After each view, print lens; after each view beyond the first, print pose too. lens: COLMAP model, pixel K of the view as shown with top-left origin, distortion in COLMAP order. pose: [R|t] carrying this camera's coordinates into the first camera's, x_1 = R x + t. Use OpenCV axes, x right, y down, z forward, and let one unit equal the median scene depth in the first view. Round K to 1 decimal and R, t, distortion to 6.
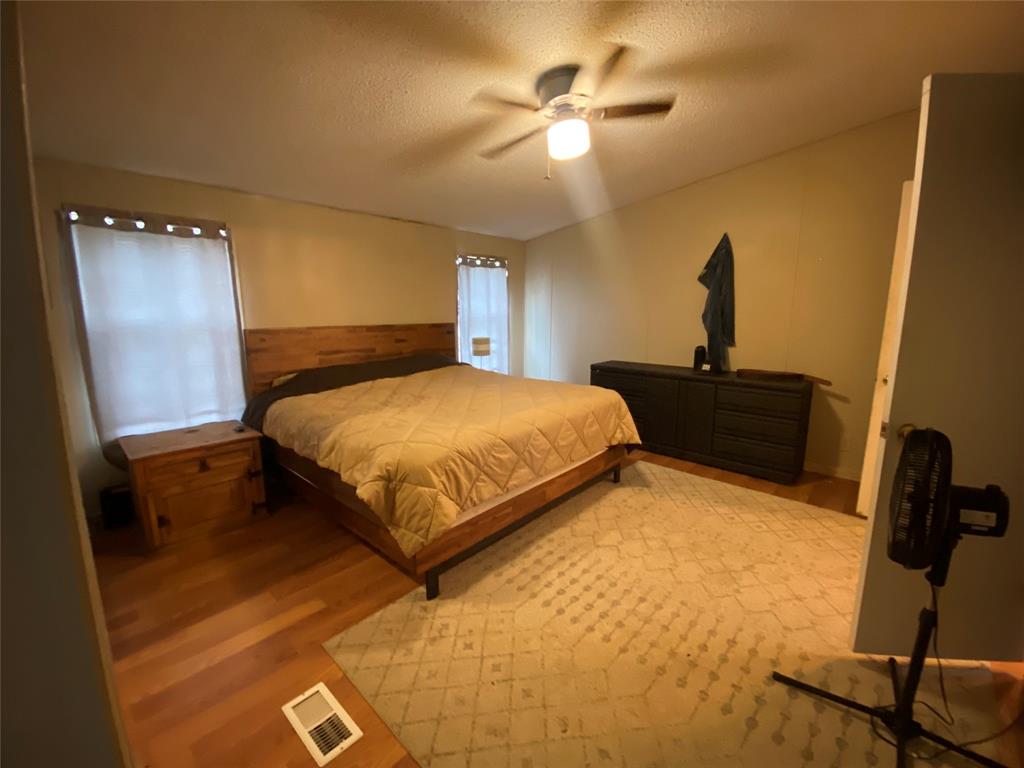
lens RADIAL K [[429.6, 0, 512.0], [0, 429.6, 384.0], [0, 0, 1]] dist [-0.001485, -0.001107]
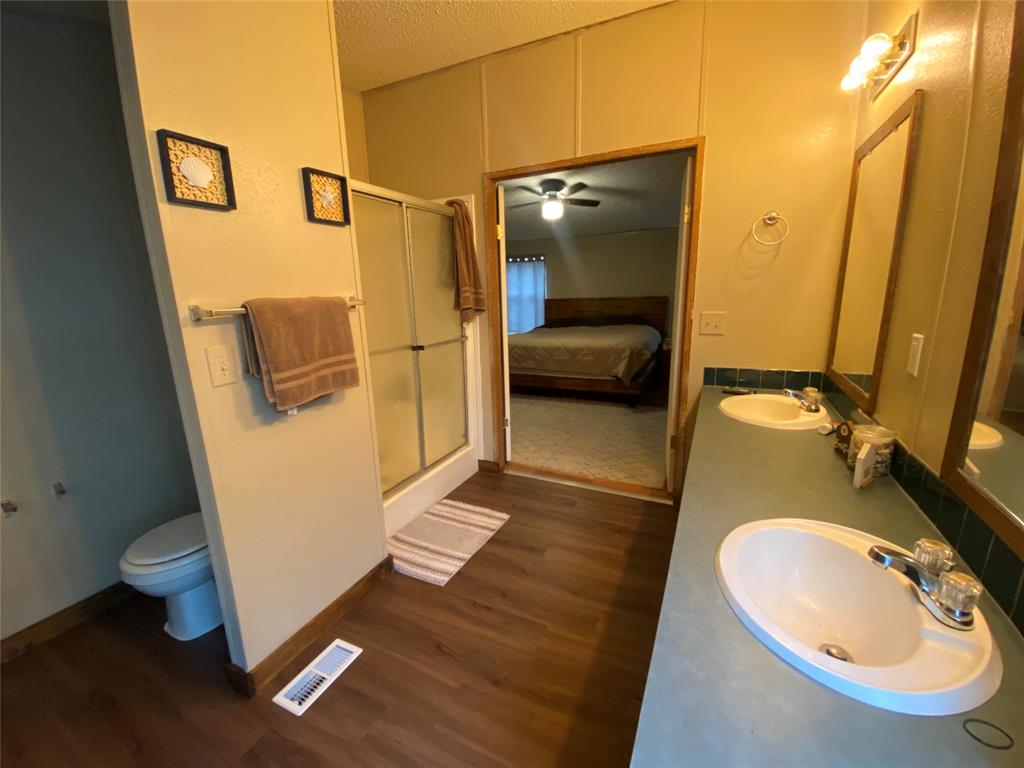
lens RADIAL K [[429.6, 0, 512.0], [0, 429.6, 384.0], [0, 0, 1]] dist [-0.001485, -0.001107]
pose [[0.277394, 0.200188, -0.939669, 1.779514], [-0.137769, 0.976231, 0.167308, -0.044323], [0.950827, 0.083047, 0.298381, 0.188048]]
